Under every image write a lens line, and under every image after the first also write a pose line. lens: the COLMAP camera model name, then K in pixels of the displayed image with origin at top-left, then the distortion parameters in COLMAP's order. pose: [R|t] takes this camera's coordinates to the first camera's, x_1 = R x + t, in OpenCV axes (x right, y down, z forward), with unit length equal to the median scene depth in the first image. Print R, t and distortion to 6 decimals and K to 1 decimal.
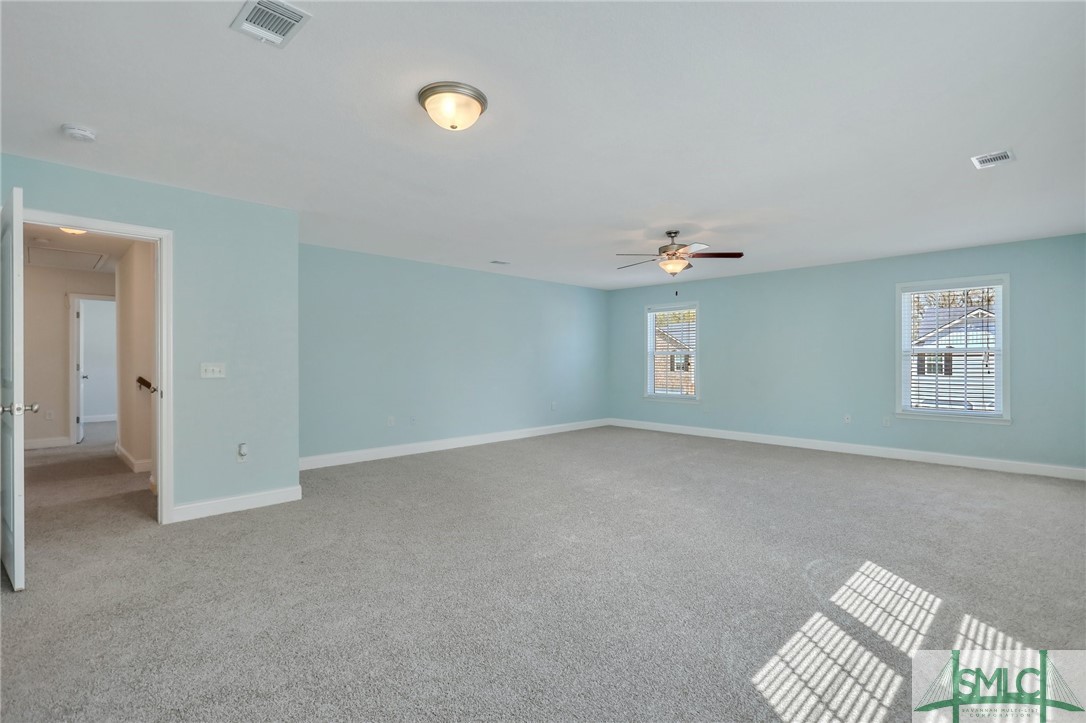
lens RADIAL K [[515.5, 0, 544.9], [0, 515.5, 360.9], [0, 0, 1]] dist [0.001889, 0.000094]
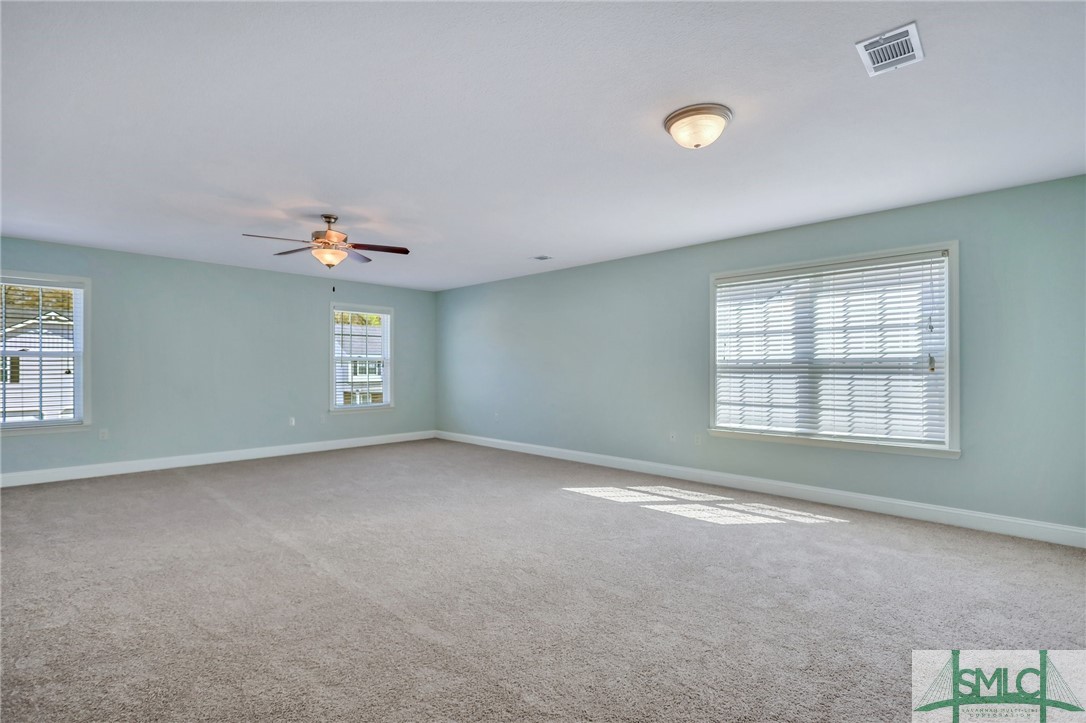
lens RADIAL K [[515.5, 0, 544.8], [0, 515.5, 365.2], [0, 0, 1]] dist [0.001889, 0.000094]
pose [[-0.028195, 0.001924, 0.999601, -0.126384], [-0.000960, 0.999998, -0.001952, -0.000590], [-0.999602, -0.001015, -0.028193, 0.137052]]
